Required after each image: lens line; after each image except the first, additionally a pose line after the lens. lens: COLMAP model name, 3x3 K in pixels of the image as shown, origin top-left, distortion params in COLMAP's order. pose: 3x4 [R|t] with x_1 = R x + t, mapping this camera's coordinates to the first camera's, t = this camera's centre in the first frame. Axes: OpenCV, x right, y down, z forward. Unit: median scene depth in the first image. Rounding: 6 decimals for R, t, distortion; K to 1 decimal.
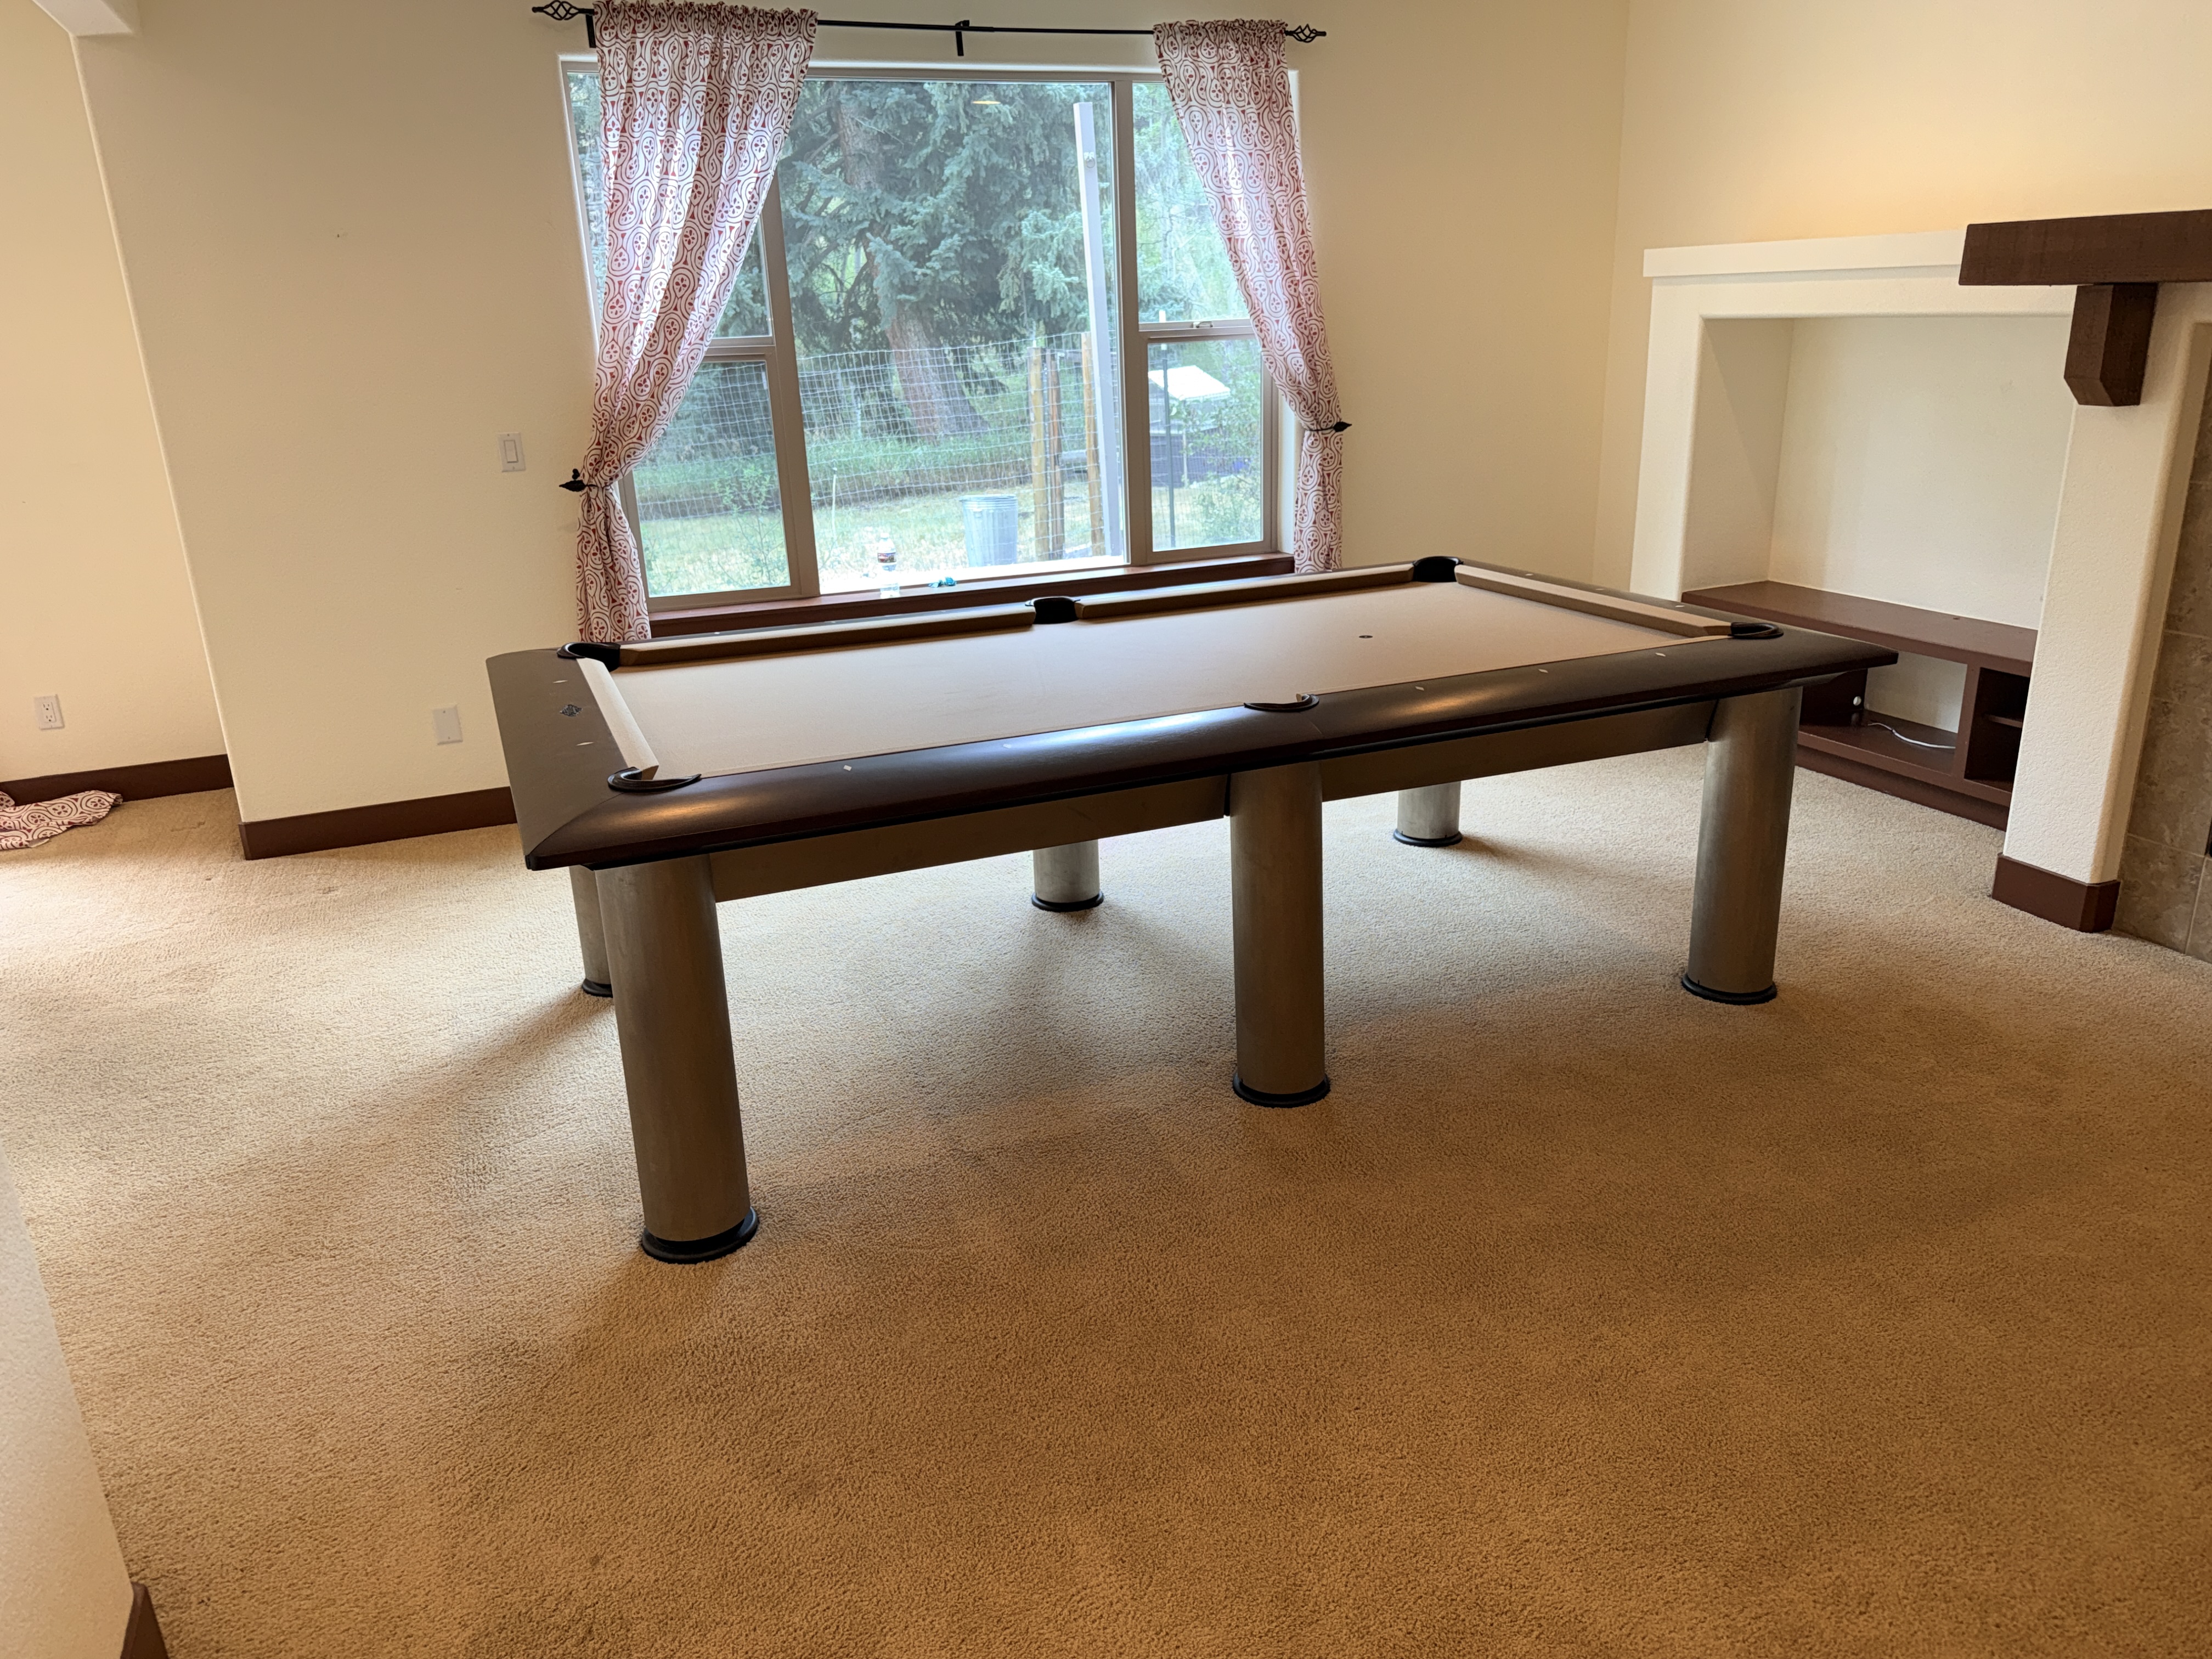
lens RADIAL K [[1592.0, 0, 1106.0], [0, 1592.0, 829.5], [0, 0, 1]] dist [0.061881, -0.067026]
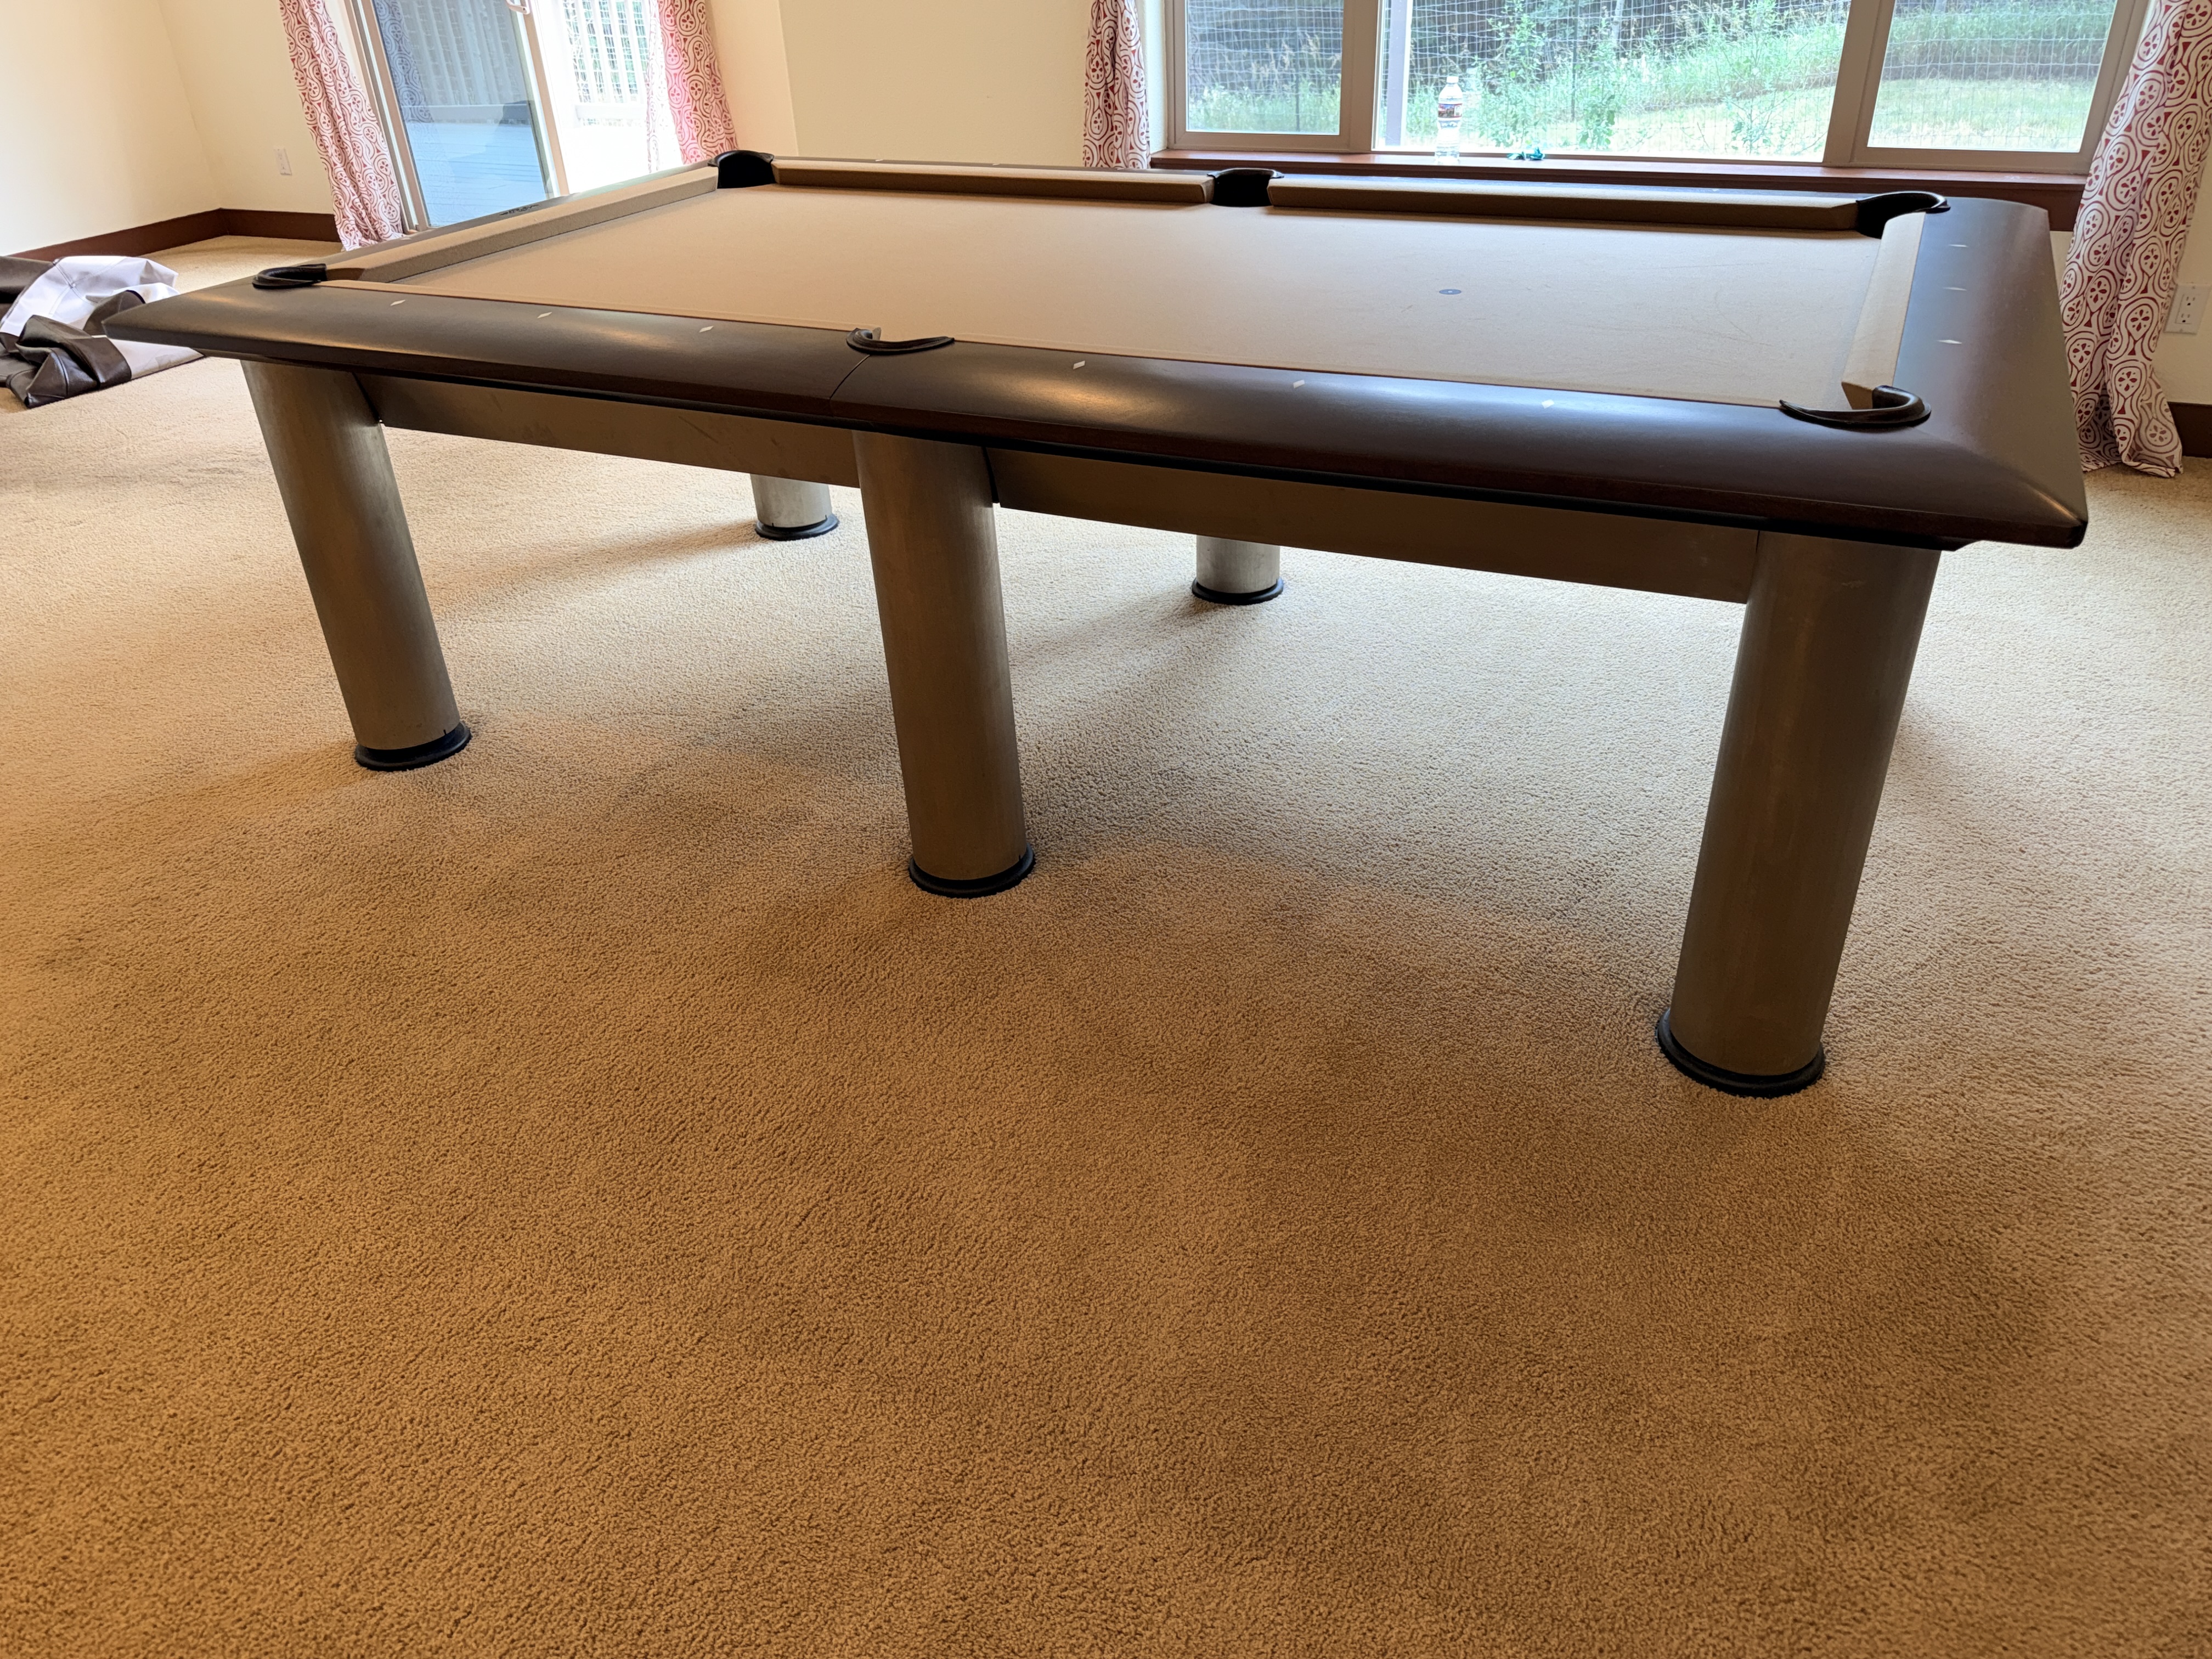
lens RADIAL K [[1592.0, 0, 1106.0], [0, 1592.0, 829.5], [0, 0, 1]] dist [0.061881, -0.067026]
pose [[0.656900, 0.386512, -0.647372, 0.650939], [-0.208452, 0.918243, 0.336716, -0.129821], [0.724590, -0.086243, 0.683763, 0.521300]]
